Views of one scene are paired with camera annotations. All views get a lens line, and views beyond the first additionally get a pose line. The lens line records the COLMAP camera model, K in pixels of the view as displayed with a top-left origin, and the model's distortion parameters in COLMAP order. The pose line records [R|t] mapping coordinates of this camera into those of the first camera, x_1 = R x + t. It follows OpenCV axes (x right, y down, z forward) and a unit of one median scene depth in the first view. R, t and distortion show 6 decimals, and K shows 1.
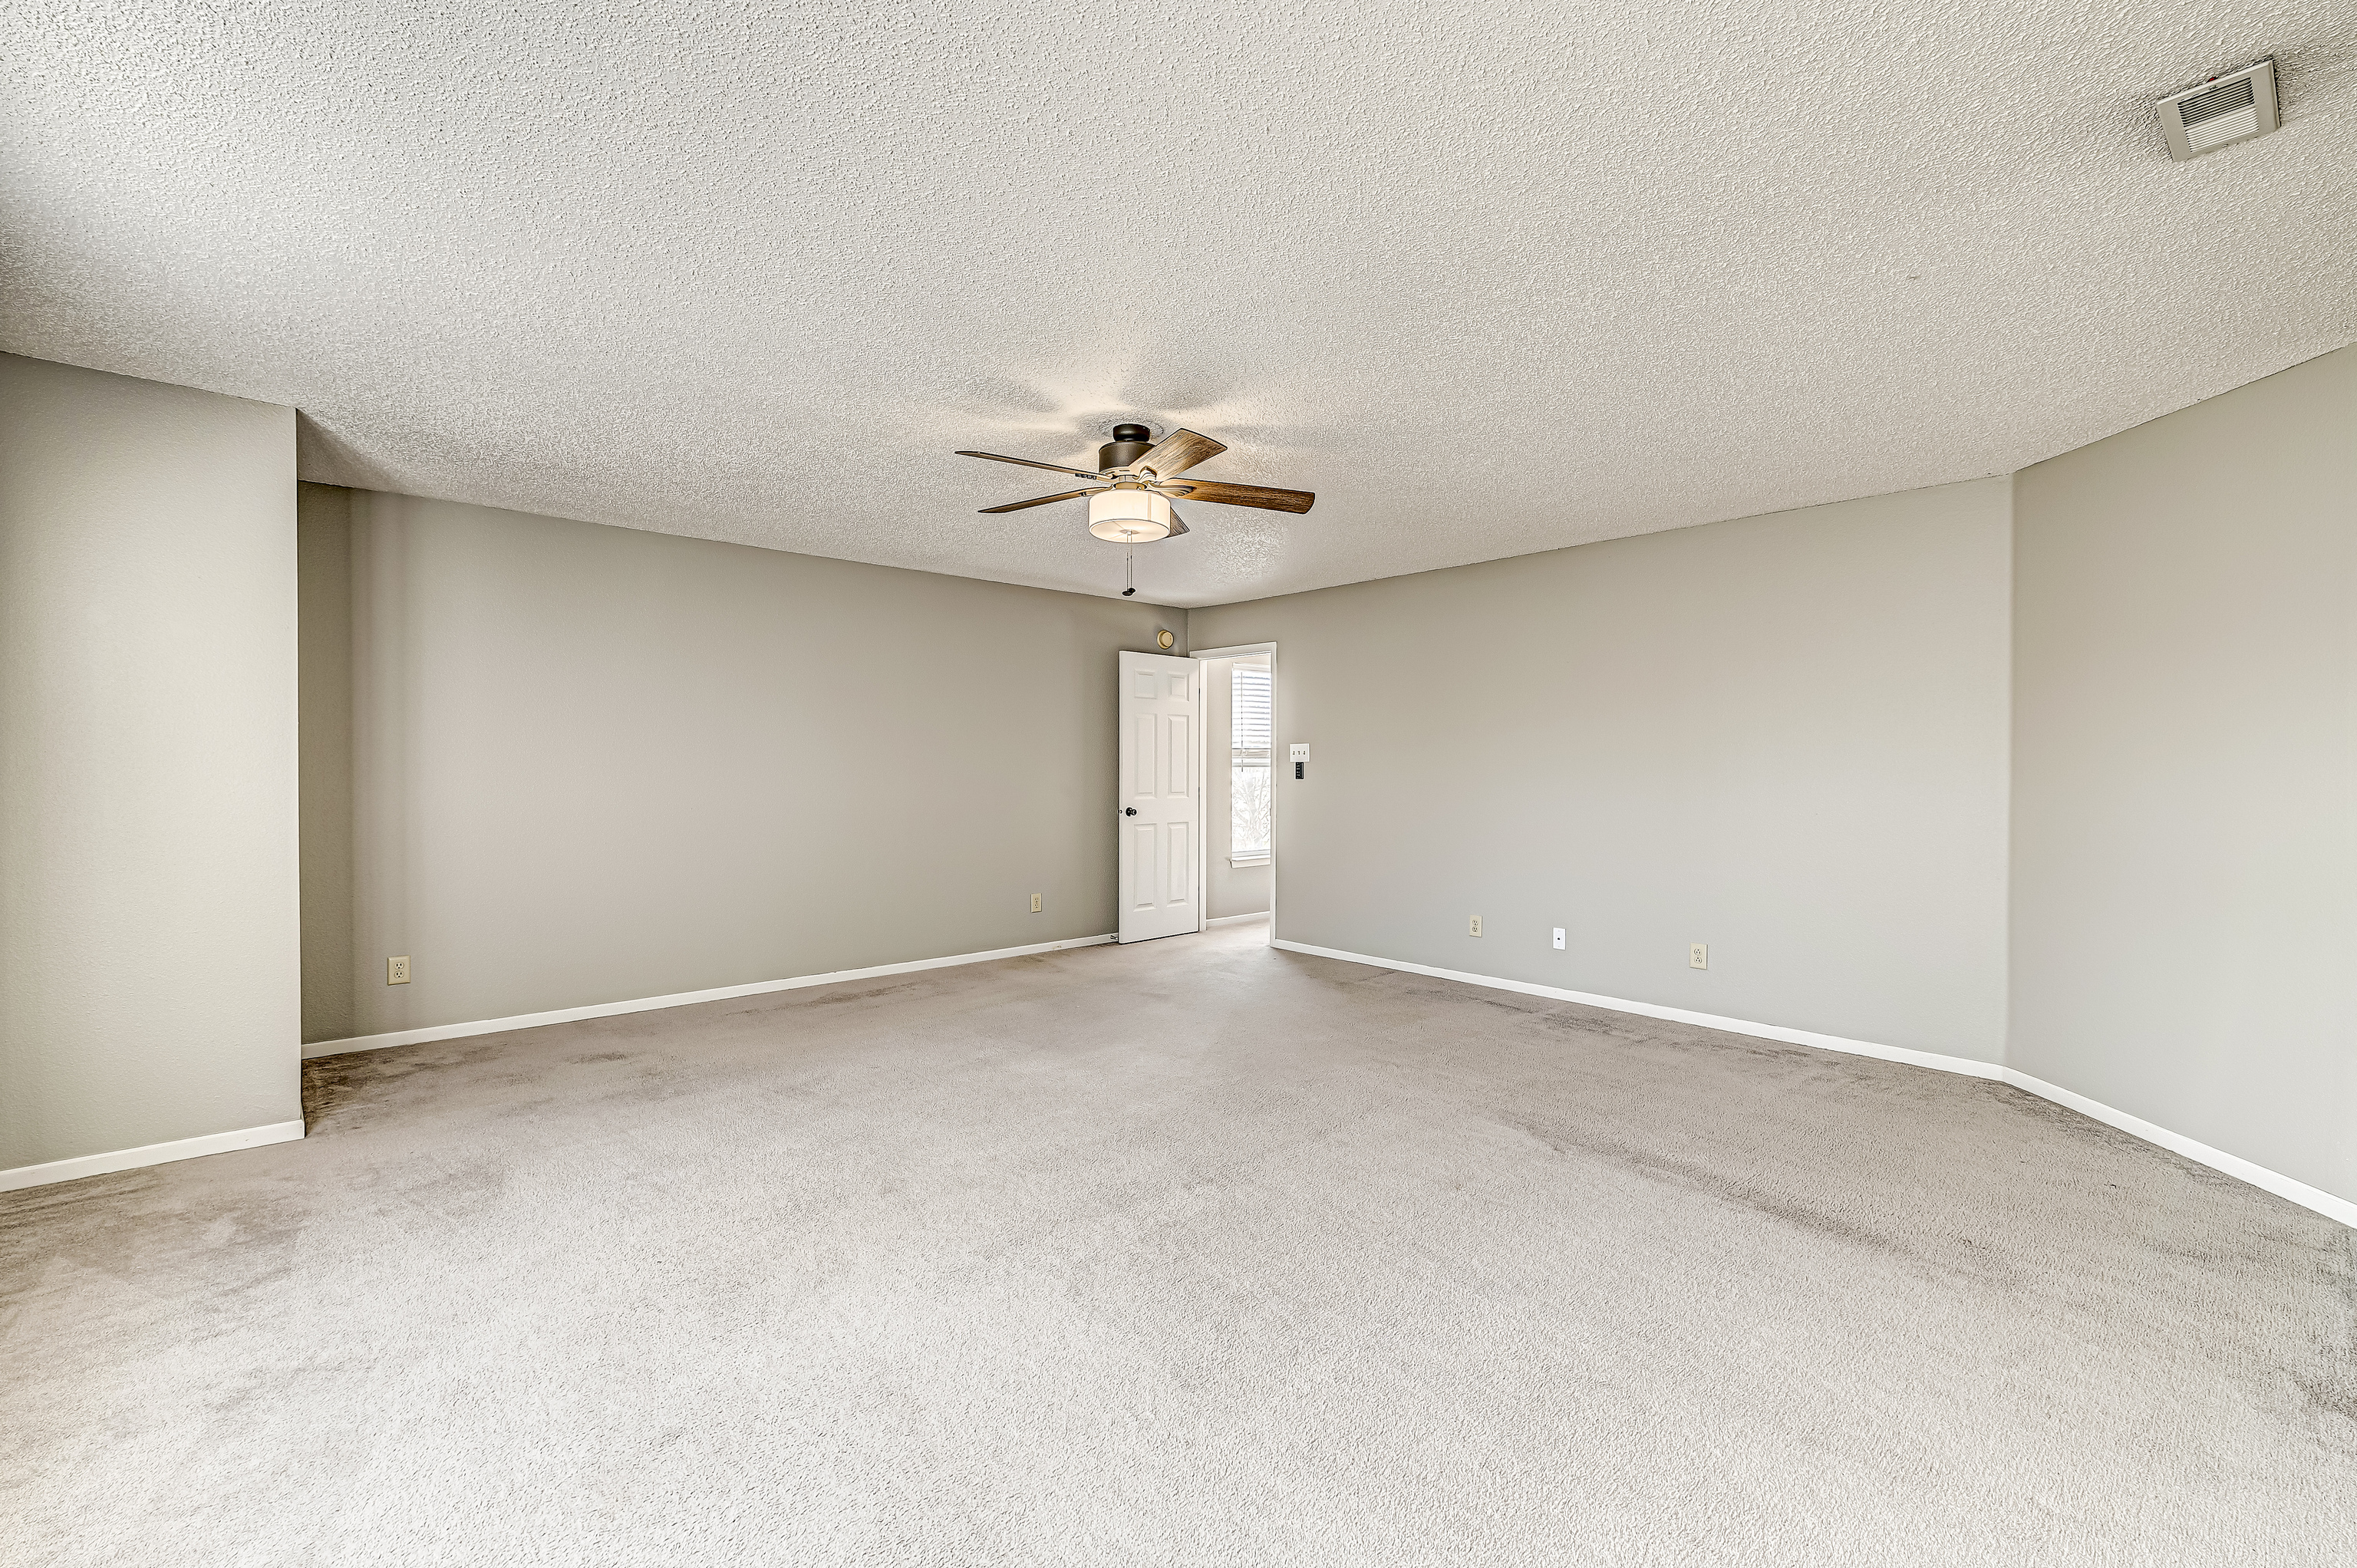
lens RADIAL K [[1016.3, 0, 1178.5], [0, 1016.3, 784.0], [0, 0, 1]] dist [0.000709, -0.000078]
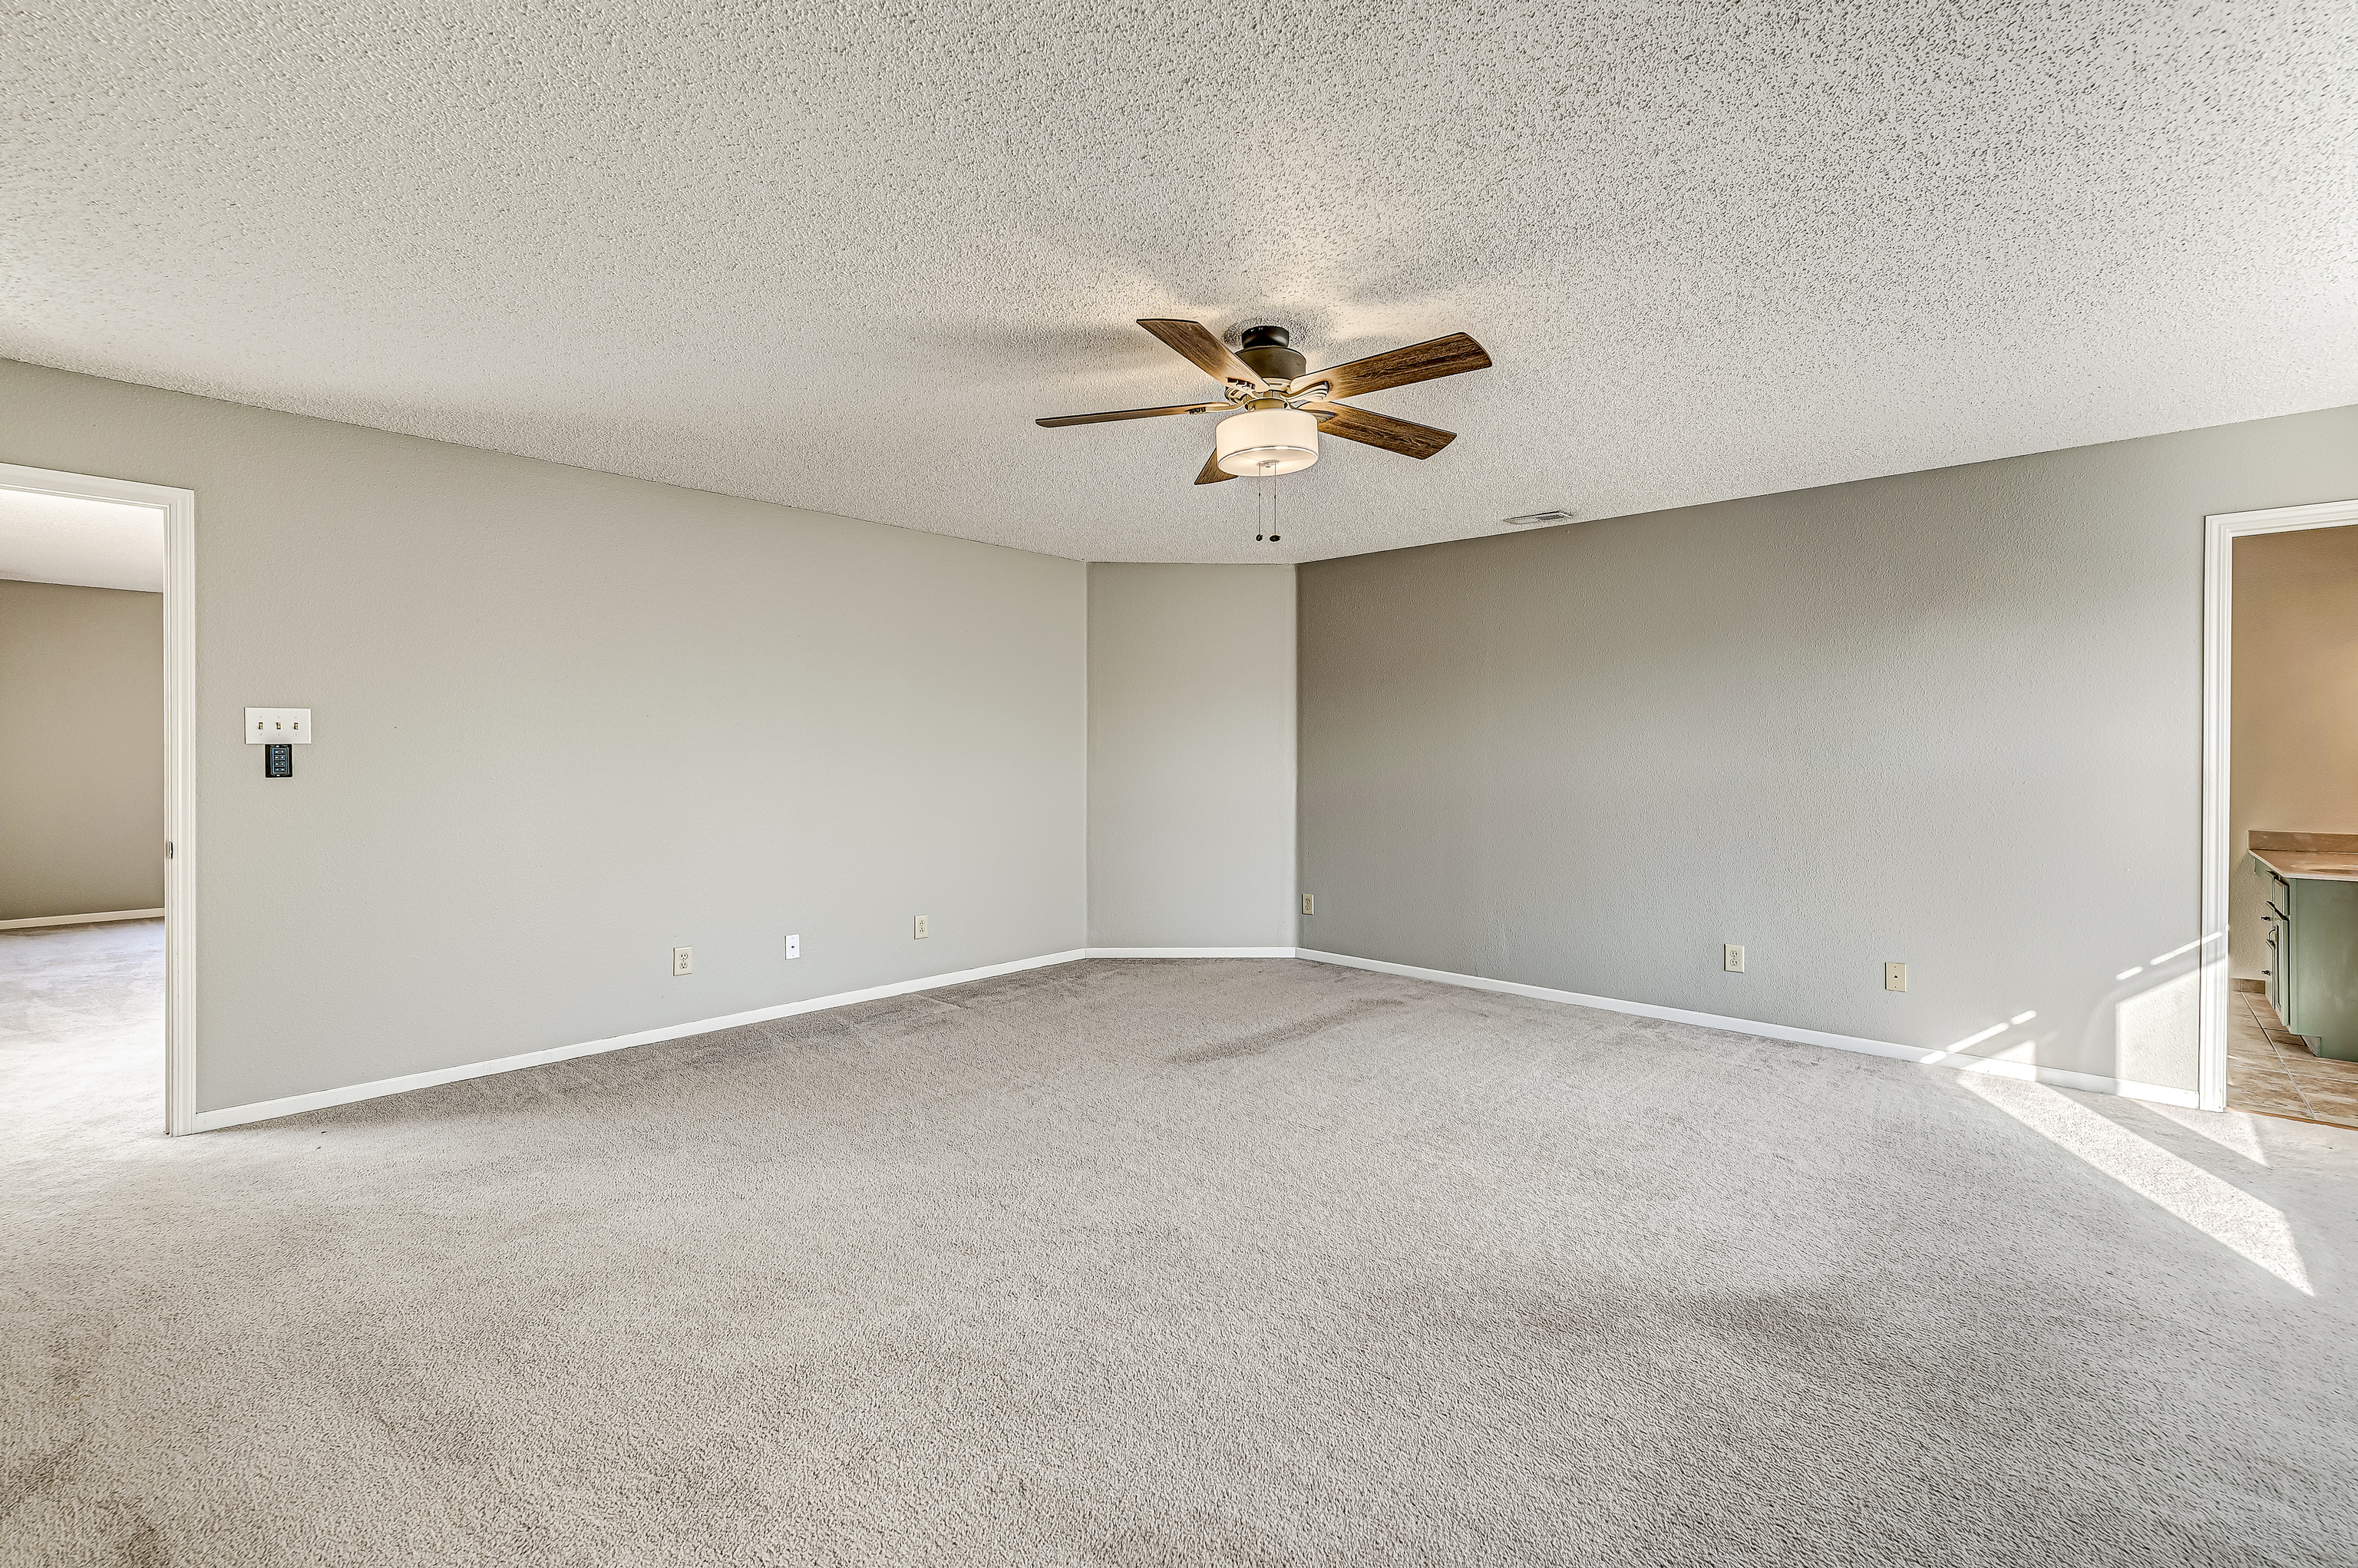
lens RADIAL K [[1016.7, 0, 1179.0], [0, 1016.7, 784.0], [0, 0, 1]] dist [0.000709, -0.000078]
pose [[-0.096838, -0.019179, 0.995115, -0.458777], [0.029575, 0.999317, 0.022138, 0.000644], [-0.994861, 0.031574, -0.096205, 0.638309]]
